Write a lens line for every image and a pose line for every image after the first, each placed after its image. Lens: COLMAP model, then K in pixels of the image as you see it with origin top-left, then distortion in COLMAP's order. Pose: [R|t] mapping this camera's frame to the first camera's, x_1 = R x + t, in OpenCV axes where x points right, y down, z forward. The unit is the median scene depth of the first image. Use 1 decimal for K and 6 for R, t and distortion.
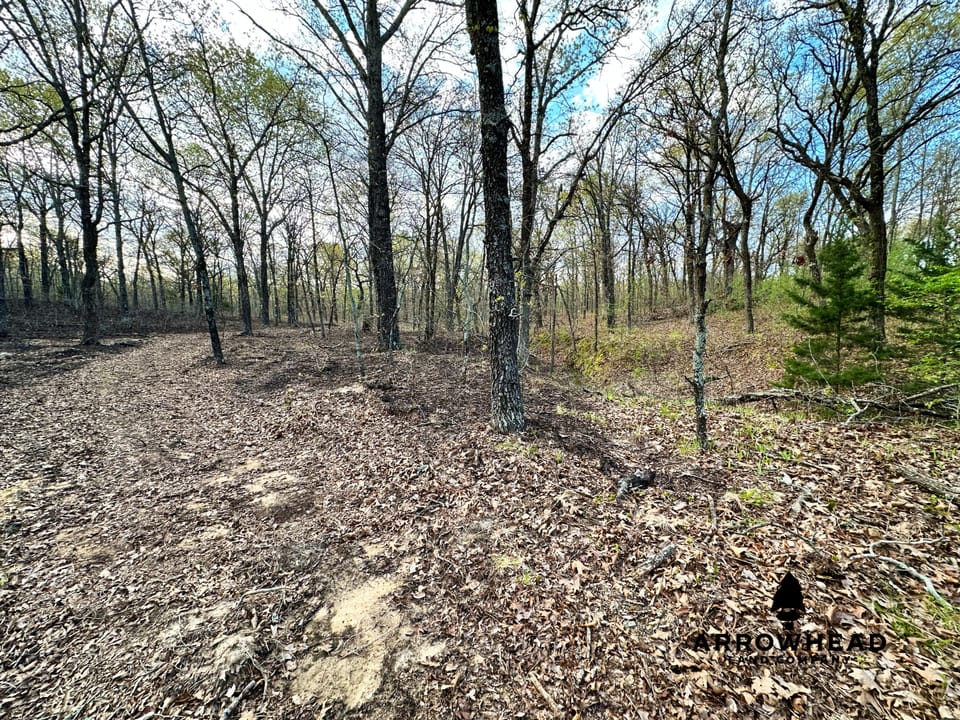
lens RADIAL K [[387.2, 0, 480.9], [0, 387.2, 358.8], [0, 0, 1]] dist [0.002233, 0.000618]
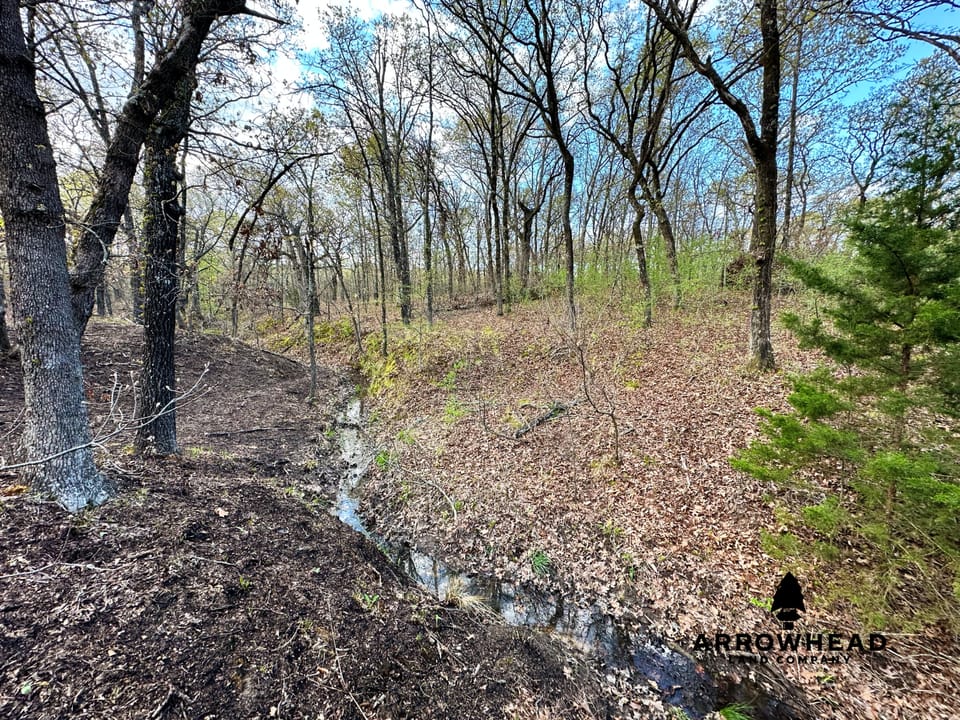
lens RADIAL K [[387.2, 0, 480.3], [0, 387.2, 359.8], [0, 0, 1]] dist [0.002233, 0.000618]
pose [[0.875038, -0.049948, 0.481470, 0.107361], [0.032230, 0.998467, 0.045004, -0.035035], [-0.482979, -0.023863, 0.875307, 0.303808]]
